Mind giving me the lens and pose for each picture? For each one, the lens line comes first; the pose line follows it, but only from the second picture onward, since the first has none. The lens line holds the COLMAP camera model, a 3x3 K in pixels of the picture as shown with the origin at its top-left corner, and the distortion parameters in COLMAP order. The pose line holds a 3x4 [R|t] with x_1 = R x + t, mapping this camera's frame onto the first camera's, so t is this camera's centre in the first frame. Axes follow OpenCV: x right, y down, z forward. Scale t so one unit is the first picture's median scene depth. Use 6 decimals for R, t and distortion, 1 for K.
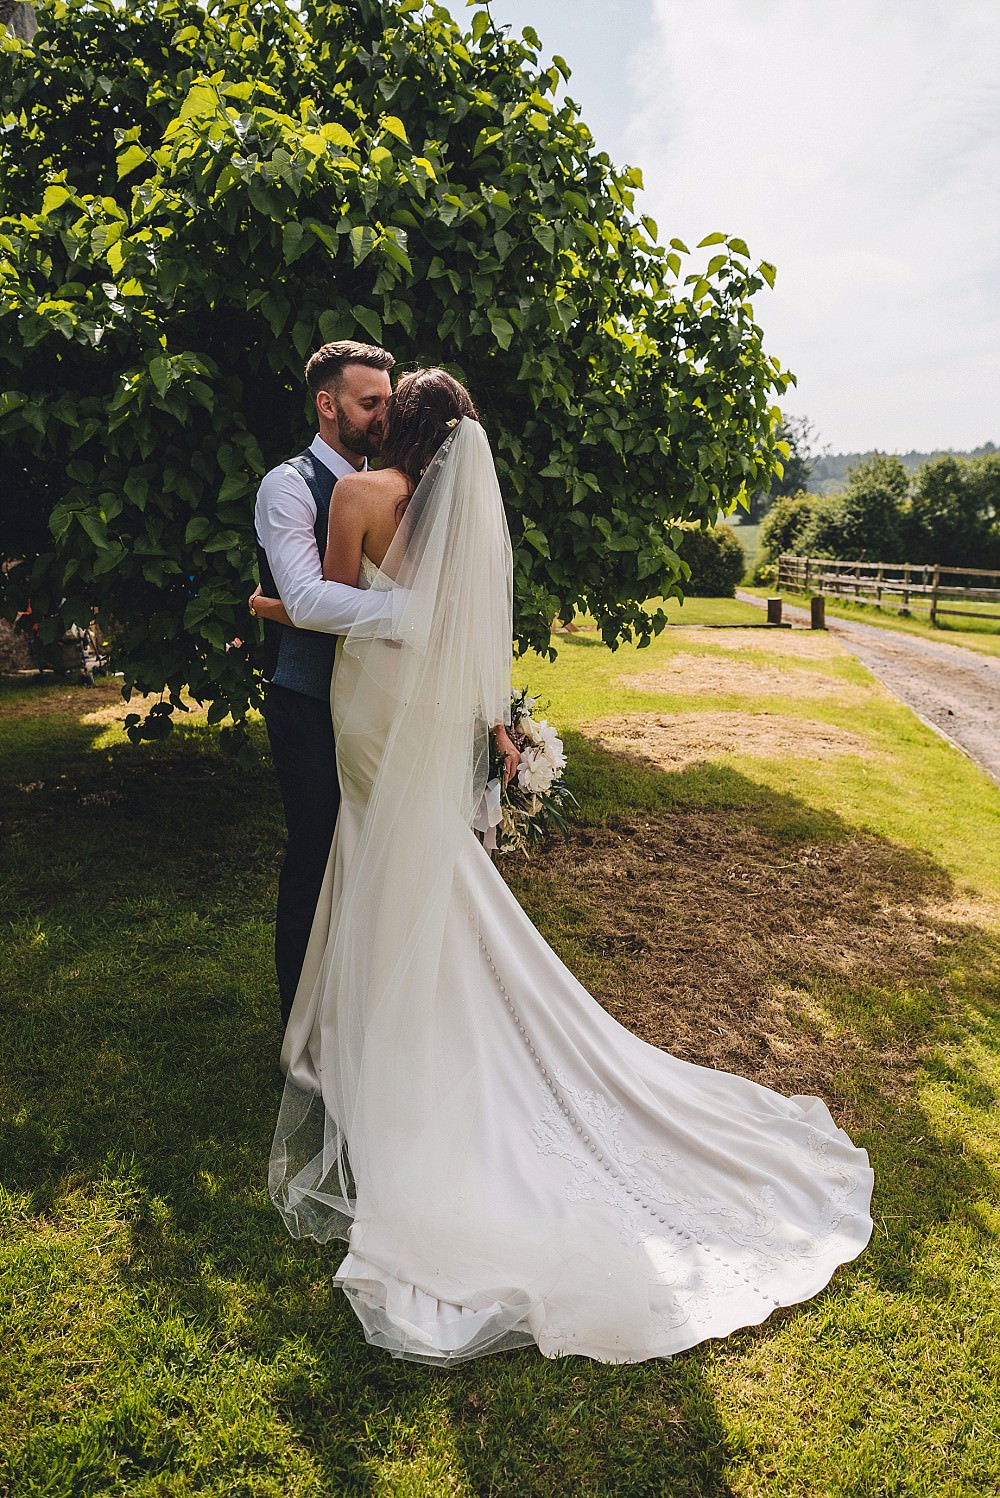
lens RADIAL K [[1081.4, 0, 543.2], [0, 1081.4, 750.2], [0, 0, 1]] dist [0.005047, 0.000707]
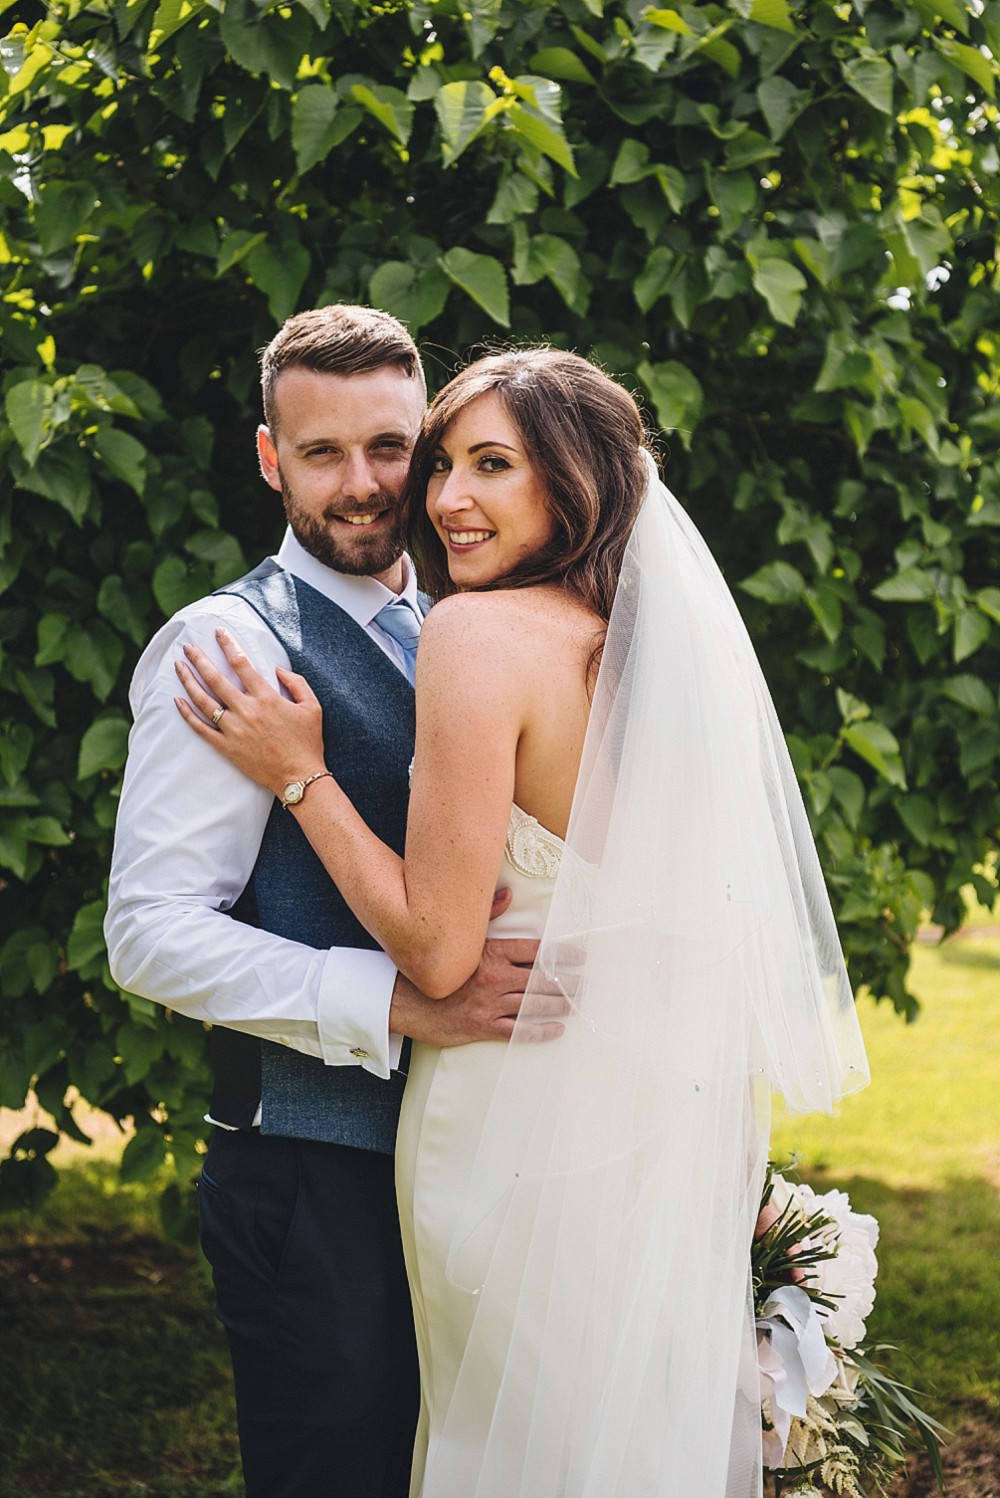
lens RADIAL K [[2248.3, 0, 500.0], [0, 2248.3, 749.0], [0, 0, 1]] dist [-0.012383, 0.108773]
pose [[0.985274, -0.030735, -0.168196, -0.001922], [-0.001561, 0.982053, -0.188600, -0.027145], [0.170974, 0.186085, 0.967543, 0.125019]]
